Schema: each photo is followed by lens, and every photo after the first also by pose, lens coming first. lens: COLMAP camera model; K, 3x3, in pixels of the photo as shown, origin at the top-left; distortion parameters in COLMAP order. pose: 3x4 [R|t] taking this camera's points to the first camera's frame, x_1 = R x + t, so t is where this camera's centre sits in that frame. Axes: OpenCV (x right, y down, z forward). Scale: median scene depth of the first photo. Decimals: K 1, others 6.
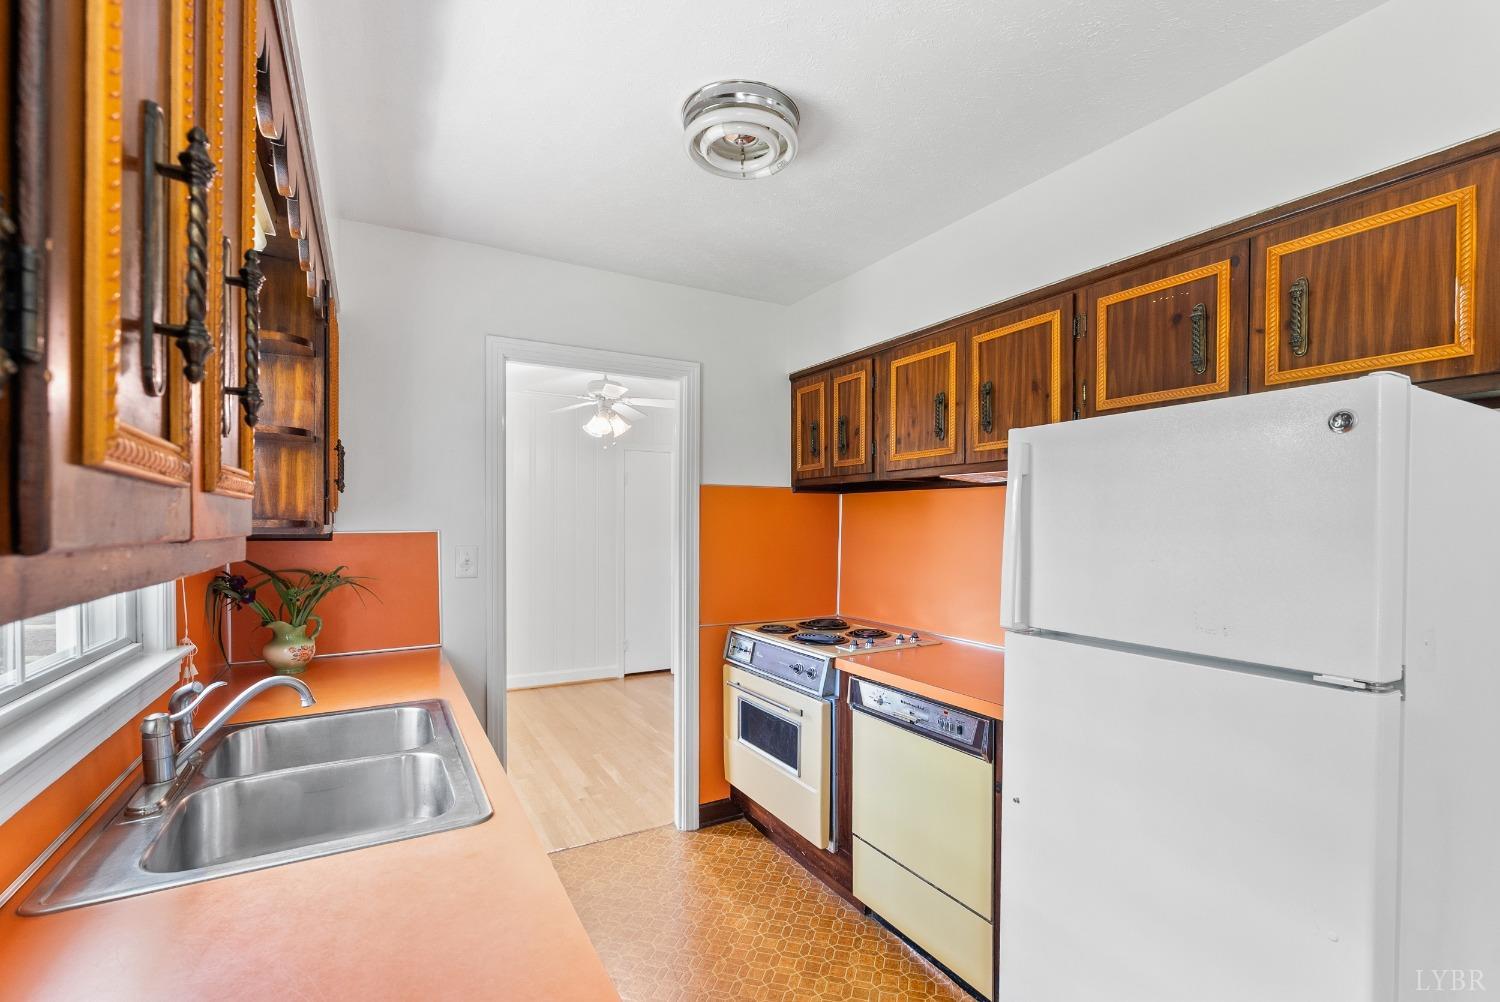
lens RADIAL K [[668.7, 0, 752.5], [0, 668.7, 506.7], [0, 0, 1]] dist [-0.000971, -0.000203]
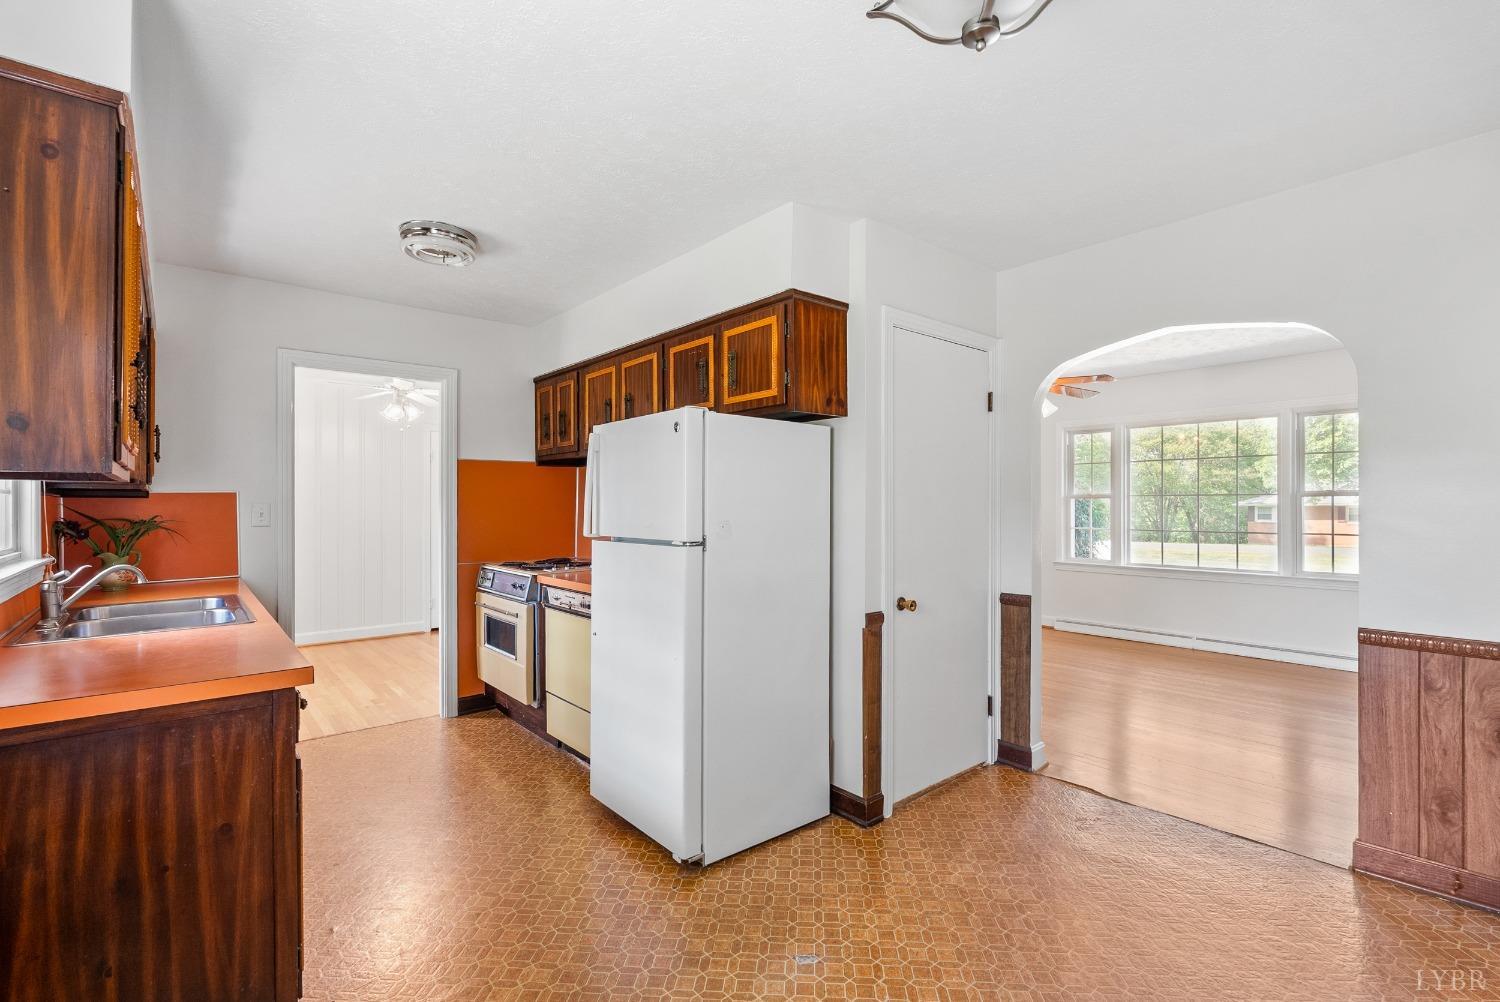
lens RADIAL K [[681.0, 0, 751.3], [0, 681.0, 482.1], [0, 0, 1]] dist [-0.000044, 0.000229]
pose [[0.982887, -0.002079, 0.184200, 0.321894], [0.003822, 0.999951, -0.009107, 0.035895], [-0.184172, 0.009655, 0.982847, -0.589763]]
